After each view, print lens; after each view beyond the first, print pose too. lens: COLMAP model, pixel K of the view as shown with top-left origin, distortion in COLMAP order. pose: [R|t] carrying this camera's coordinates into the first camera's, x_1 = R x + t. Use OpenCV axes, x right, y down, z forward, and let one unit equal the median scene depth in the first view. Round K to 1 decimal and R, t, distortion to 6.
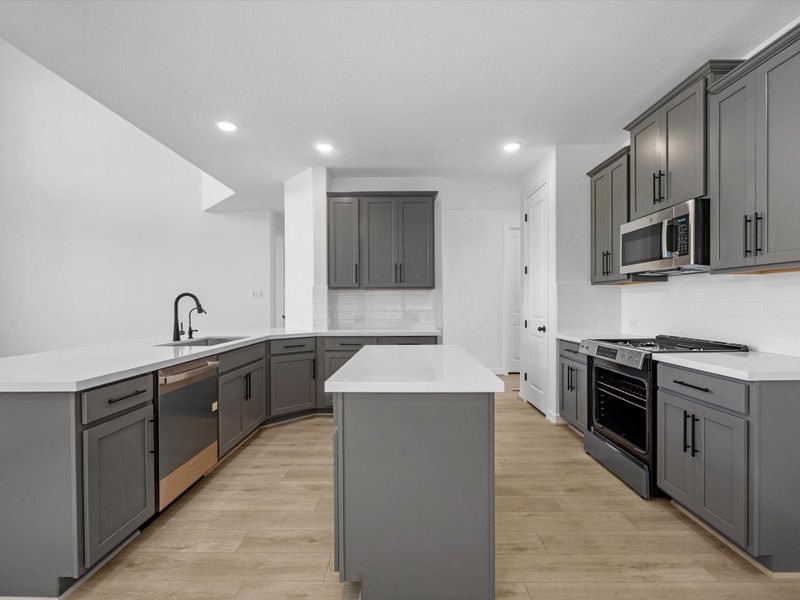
lens RADIAL K [[370.8, 0, 395.0], [0, 370.8, 303.3], [0, 0, 1]] dist [0.018229, 0.001188]
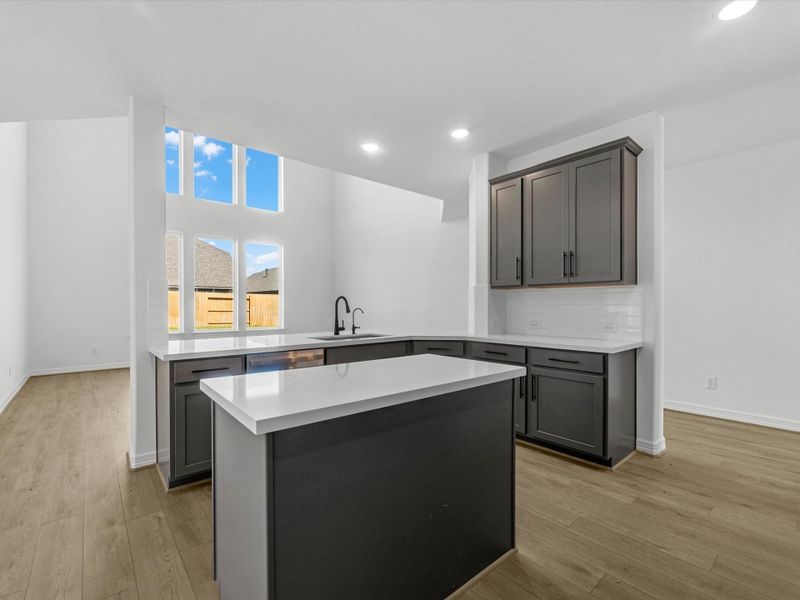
lens RADIAL K [[370.8, 0, 397.9], [0, 370.8, 300.6], [0, 0, 1]] dist [0.018229, 0.001188]
pose [[0.663497, -0.008041, -0.748135, 0.341561], [0.000063, 0.999943, -0.010692, 0.000152], [0.748179, 0.007047, 0.663460, 0.245811]]
